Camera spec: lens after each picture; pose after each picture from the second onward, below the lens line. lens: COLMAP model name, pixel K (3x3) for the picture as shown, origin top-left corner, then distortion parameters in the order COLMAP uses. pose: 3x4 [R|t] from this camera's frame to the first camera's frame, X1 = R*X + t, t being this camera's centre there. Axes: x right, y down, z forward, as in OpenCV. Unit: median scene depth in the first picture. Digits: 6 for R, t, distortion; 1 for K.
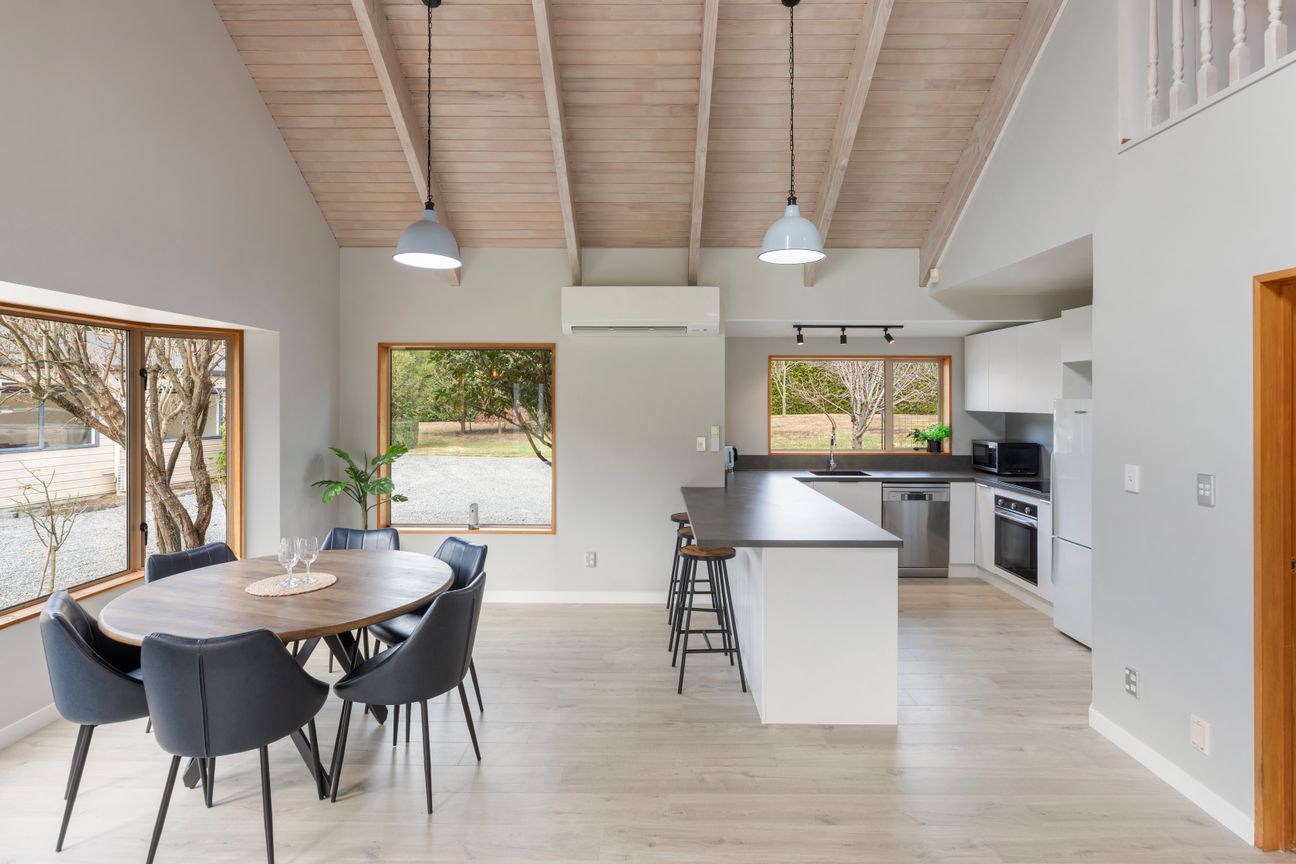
lens RADIAL K [[653.7, 0, 659.6], [0, 653.7, 400.3], [0, 0, 1]] dist [-0.011237, 0.000198]
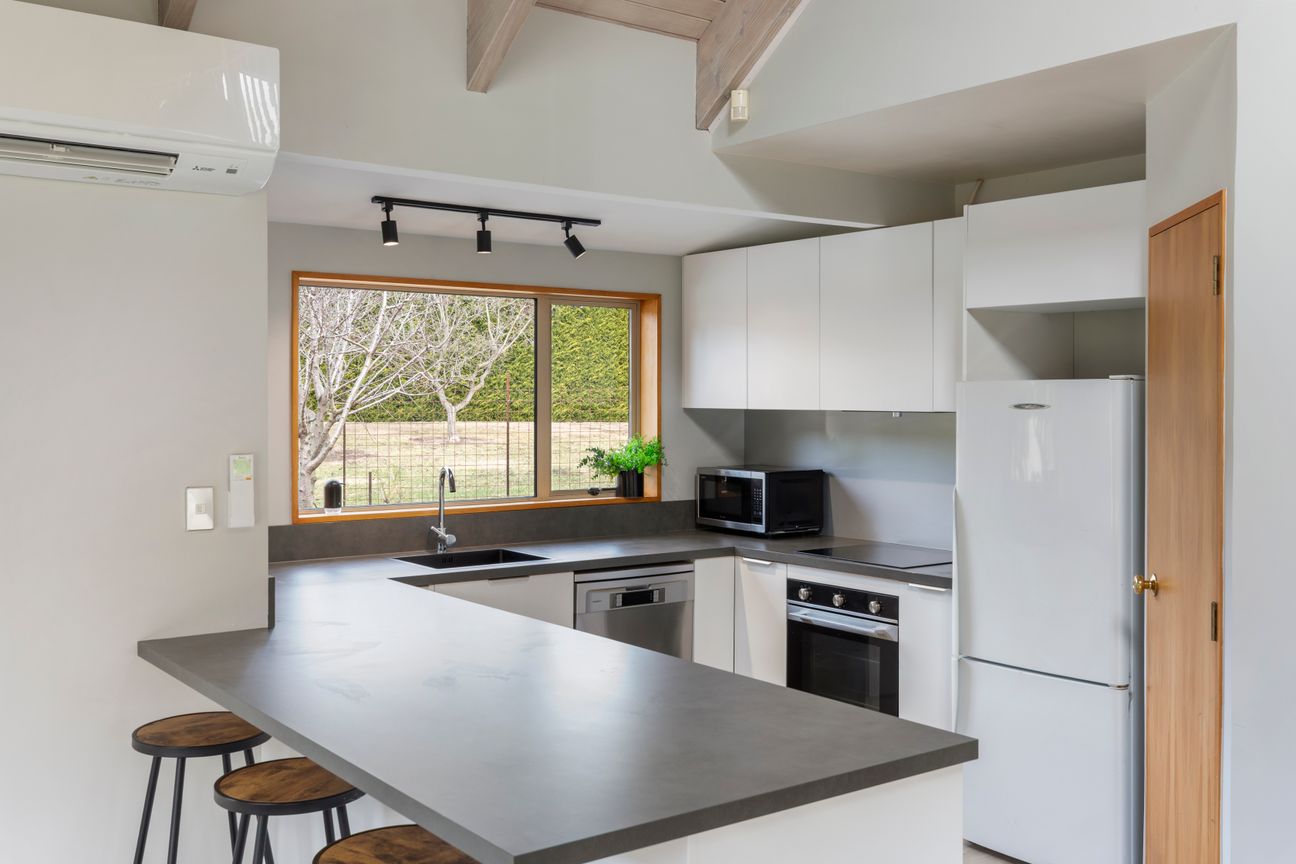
lens RADIAL K [[1244.5, 0, 635.1], [0, 1244.5, 406.0], [0, 0, 1]] dist [0.020334, 0.000000]
pose [[0.797843, -0.005344, 0.602842, -0.127060], [0.000883, 0.999970, 0.007696, 0.007094], [-0.602865, -0.005607, 0.797824, 0.297827]]
